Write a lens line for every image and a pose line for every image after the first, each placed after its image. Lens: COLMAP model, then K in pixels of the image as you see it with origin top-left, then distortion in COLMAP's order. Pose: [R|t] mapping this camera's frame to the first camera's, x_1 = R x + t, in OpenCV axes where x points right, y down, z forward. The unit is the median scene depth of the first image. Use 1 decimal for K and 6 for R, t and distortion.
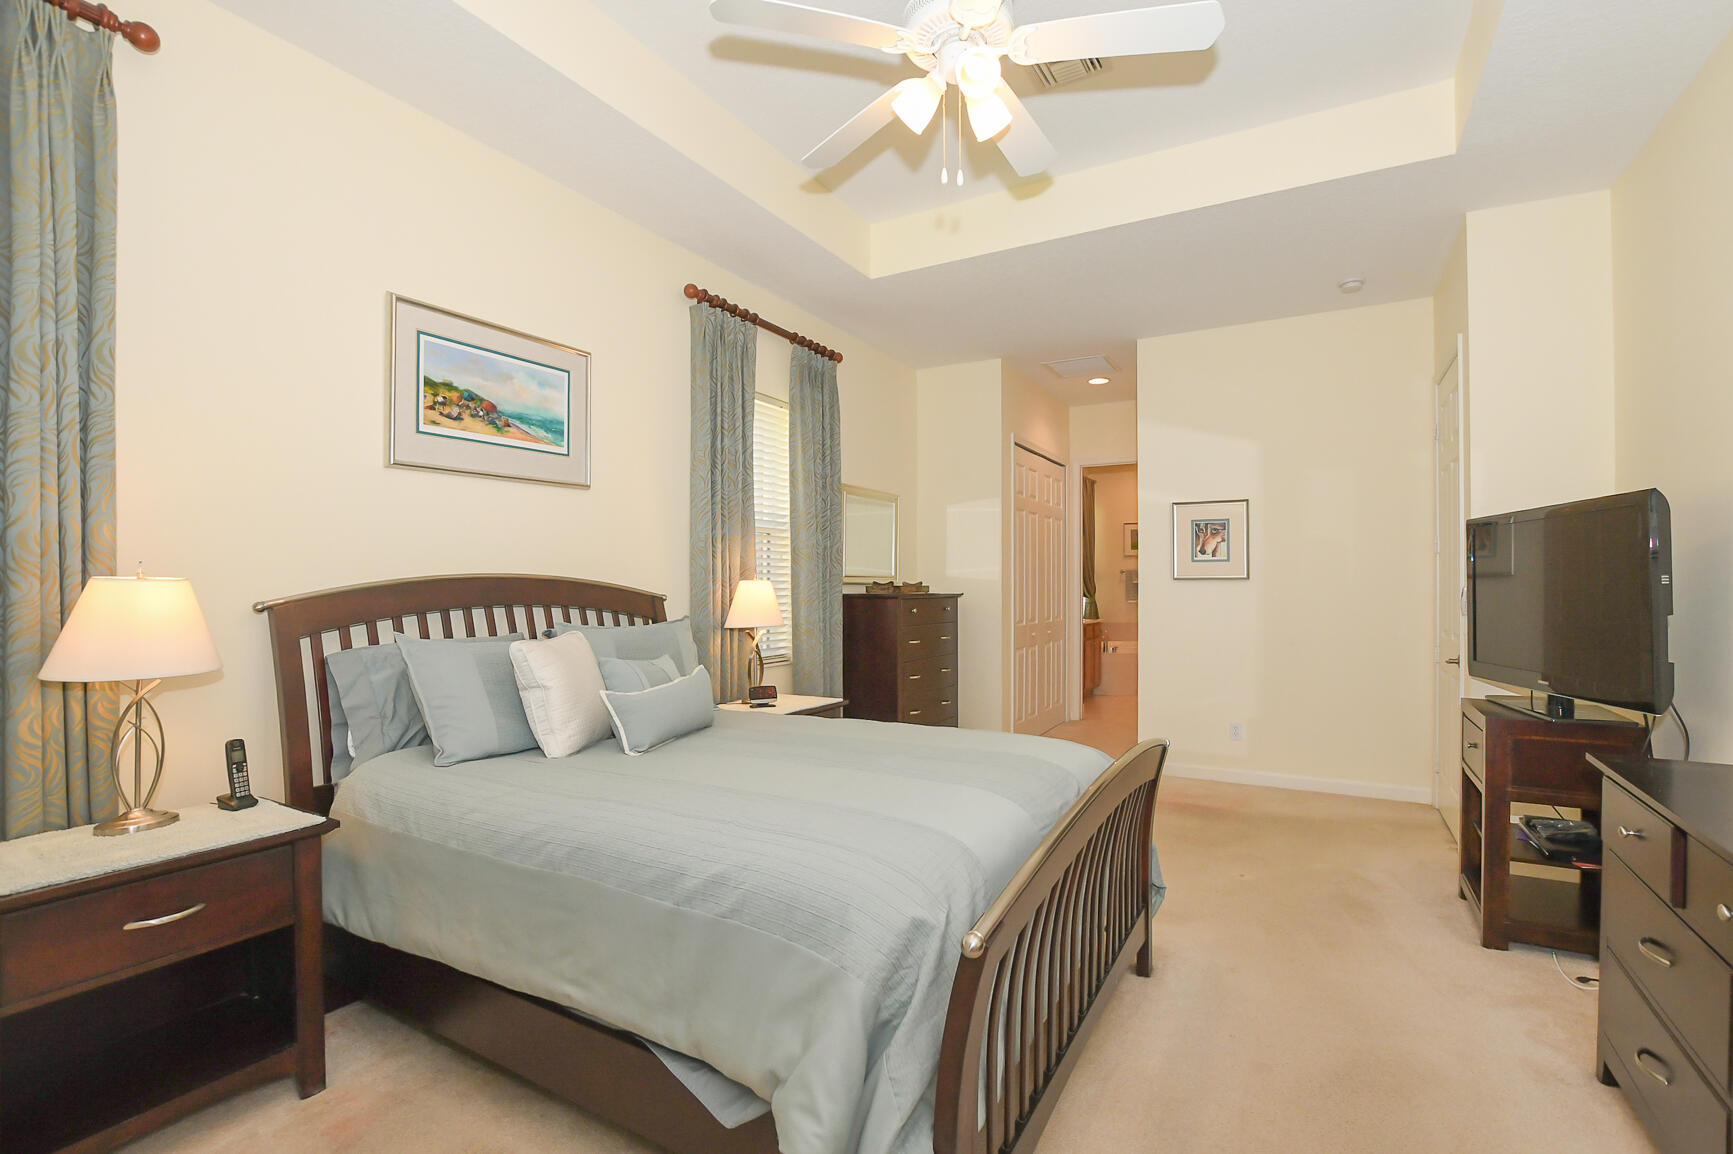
lens RADIAL K [[784.2, 0, 865.2], [0, 784.2, 575.8], [0, 0, 1]] dist [-0.026586, 0.000267]
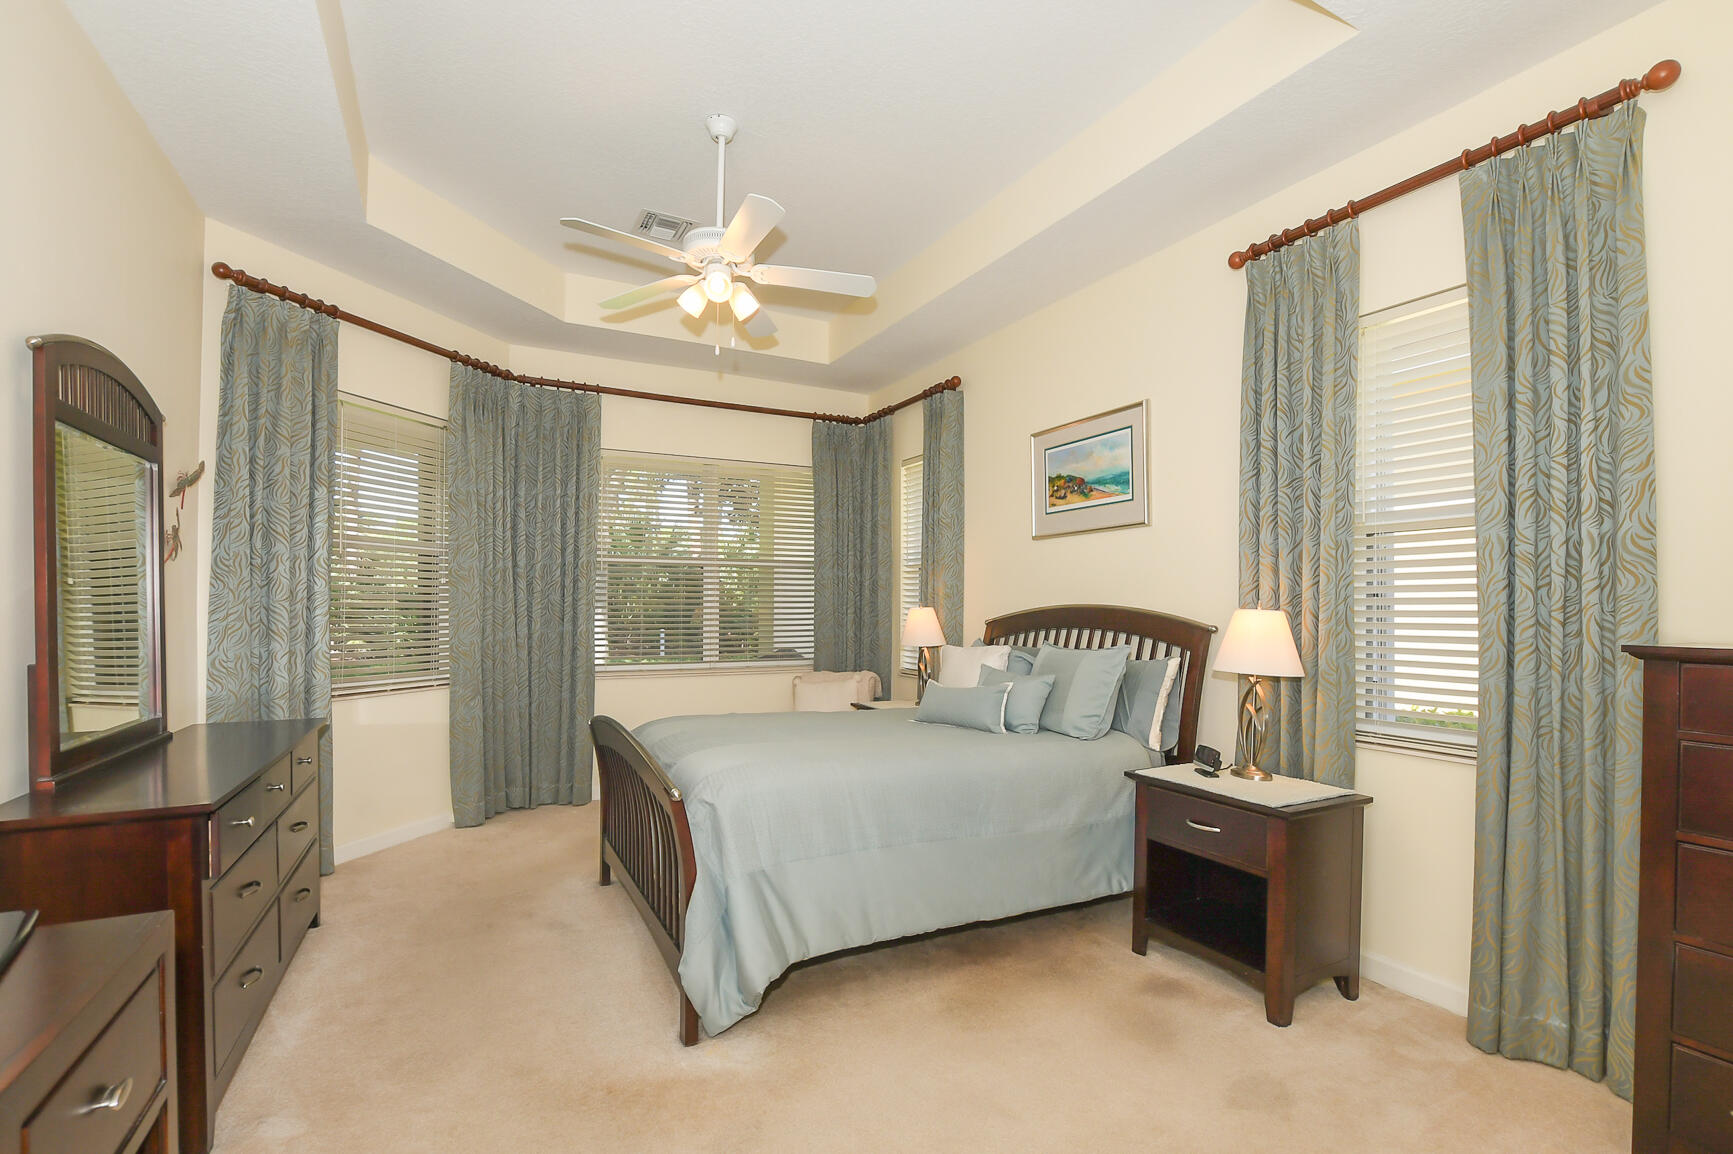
lens RADIAL K [[784.2, 0, 865.2], [0, 784.2, 575.8], [0, 0, 1]] dist [-0.026586, 0.000267]
pose [[-0.536929, -0.020618, -0.843375, 0.821226], [0.014627, 0.999324, -0.033742, -0.011427], [0.843501, -0.030453, -0.536264, 1.335964]]
